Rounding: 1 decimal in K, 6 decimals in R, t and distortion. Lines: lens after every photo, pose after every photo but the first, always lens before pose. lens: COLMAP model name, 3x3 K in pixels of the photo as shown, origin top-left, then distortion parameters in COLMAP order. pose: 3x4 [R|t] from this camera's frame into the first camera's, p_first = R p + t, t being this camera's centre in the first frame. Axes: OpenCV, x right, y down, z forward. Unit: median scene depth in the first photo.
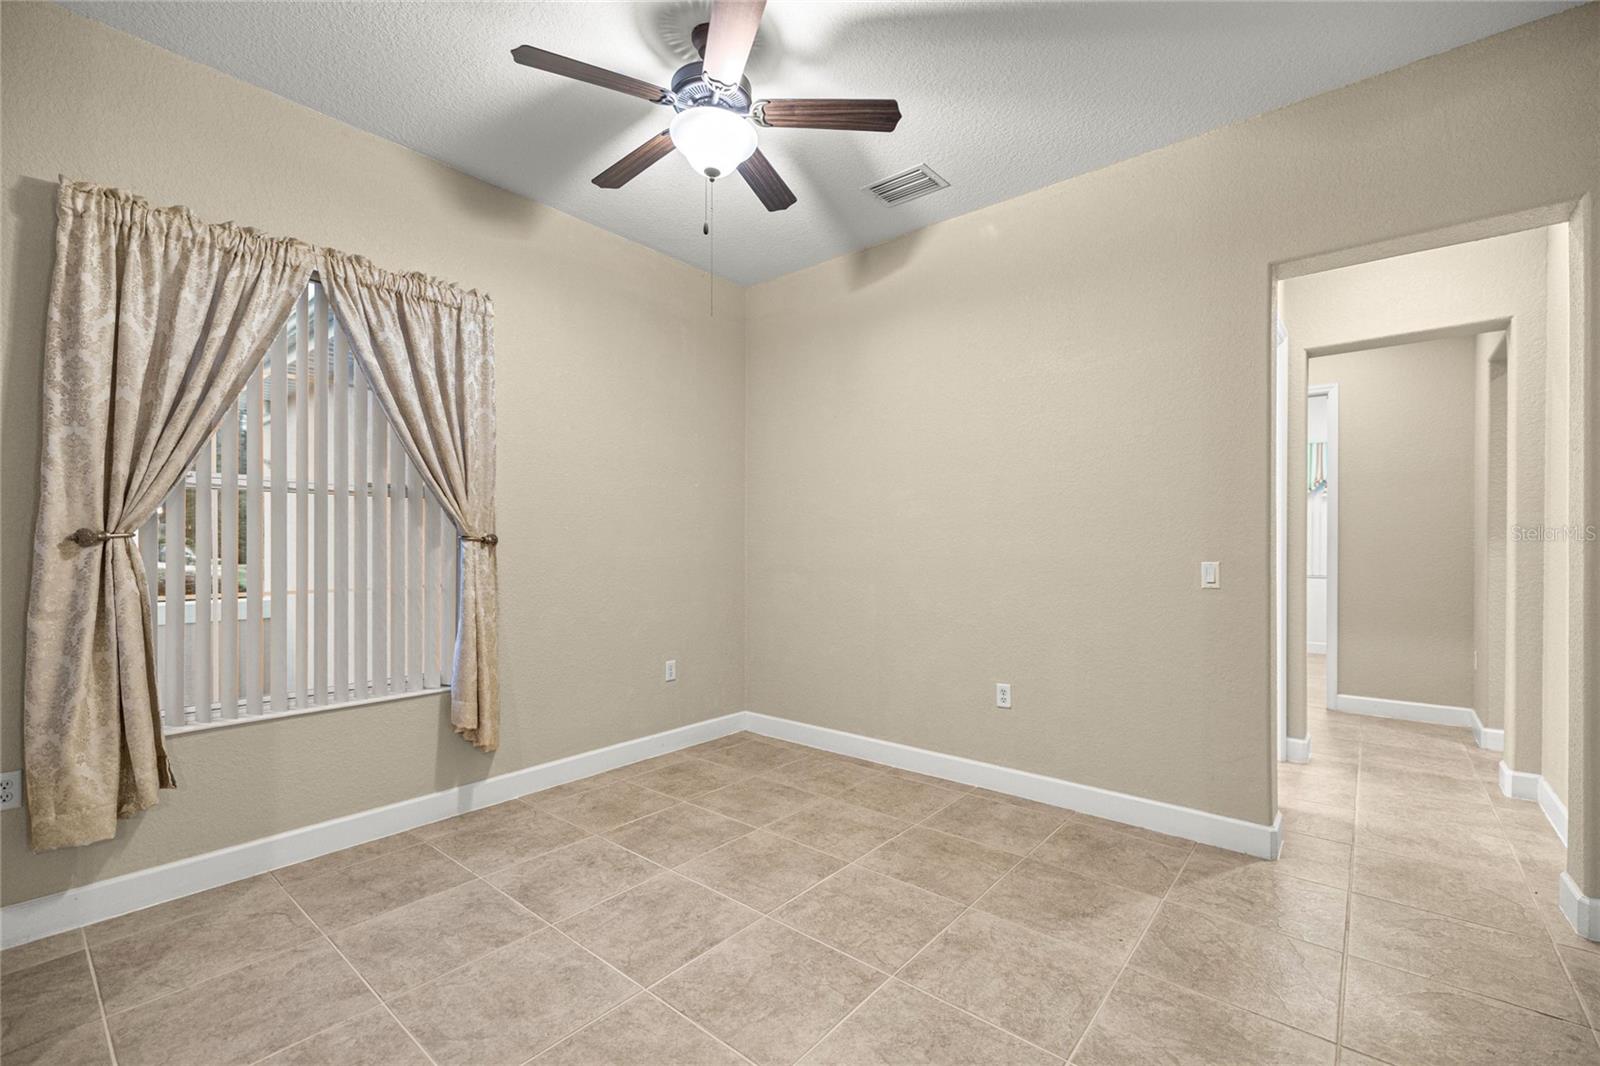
lens RADIAL K [[678.3, 0, 793.1], [0, 678.3, 548.3], [0, 0, 1]] dist [0.001822, -0.000686]
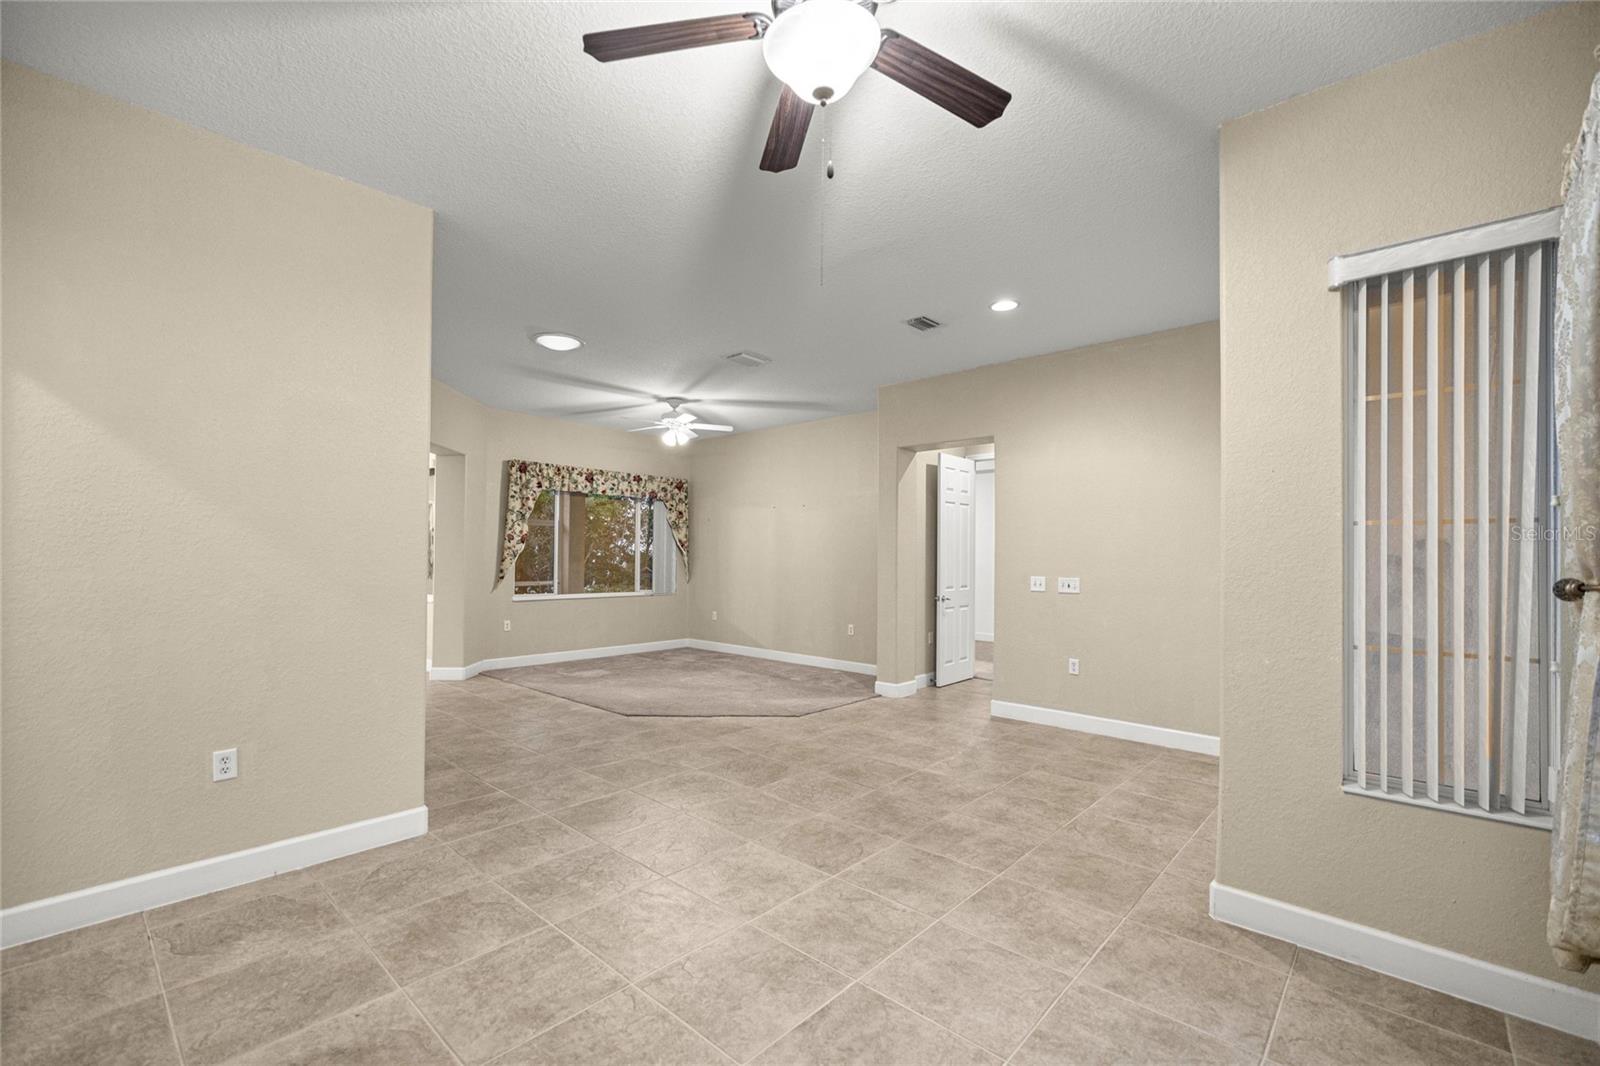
lens RADIAL K [[678.3, 0, 778.9], [0, 678.3, 550.9], [0, 0, 1]] dist [0.001822, -0.000686]
pose [[-0.998475, -0.010446, 0.054213, -0.118309], [-0.010463, 0.999945, -0.000043, -0.049848], [-0.054209, -0.000610, -0.998529, 1.765134]]
